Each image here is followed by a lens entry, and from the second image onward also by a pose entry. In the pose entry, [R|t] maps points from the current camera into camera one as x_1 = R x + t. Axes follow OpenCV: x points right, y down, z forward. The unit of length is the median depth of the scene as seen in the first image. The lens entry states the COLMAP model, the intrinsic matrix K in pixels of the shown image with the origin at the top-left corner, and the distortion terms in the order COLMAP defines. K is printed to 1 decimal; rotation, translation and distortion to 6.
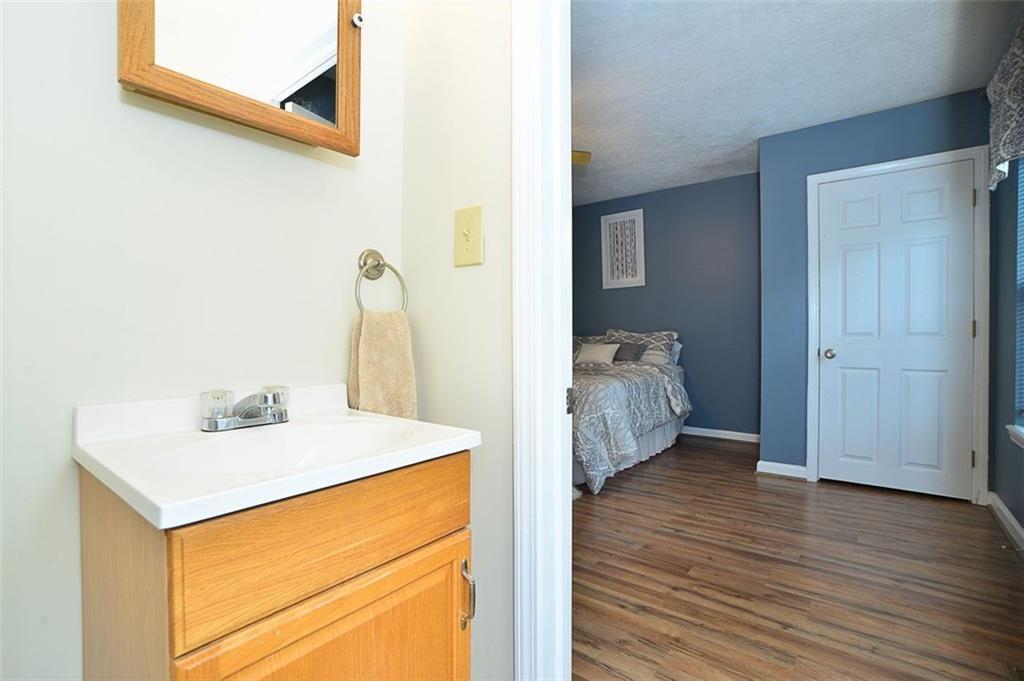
lens RADIAL K [[465.5, 0, 512.0], [0, 465.5, 340.5], [0, 0, 1]] dist [-0.000172, 0.000052]
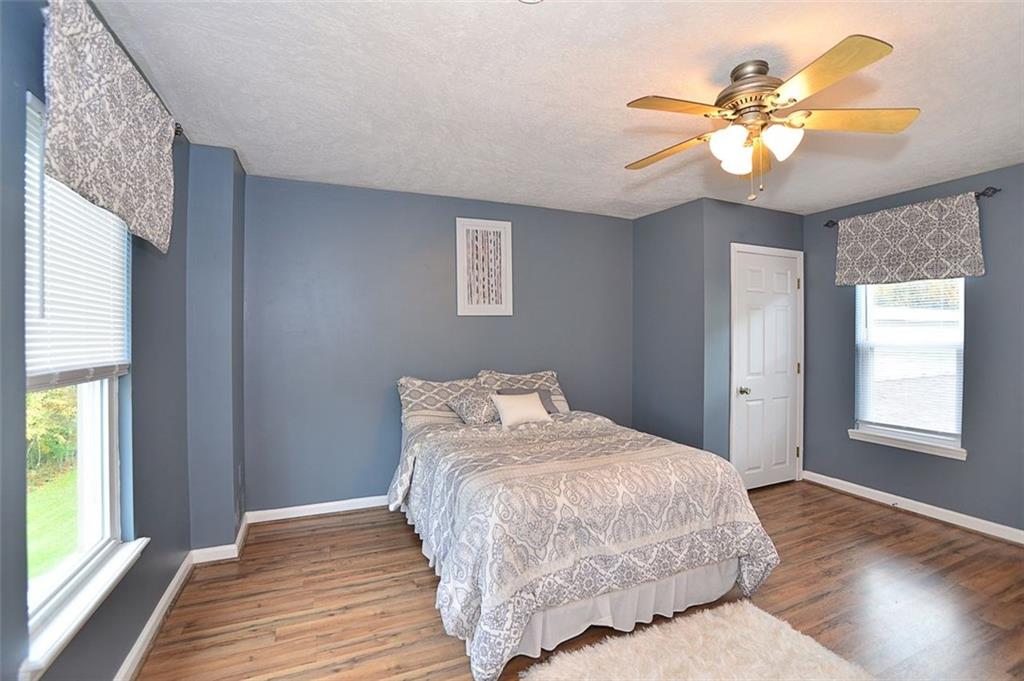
lens RADIAL K [[466.1, 0, 512.0], [0, 466.1, 340.5], [0, 0, 1]] dist [-0.000894, 0.000020]
pose [[0.462087, -0.003322, 0.886828, -0.440161], [0.019462, 0.999790, -0.006395, -0.067145], [-0.886621, 0.020215, 0.462055, 0.607532]]
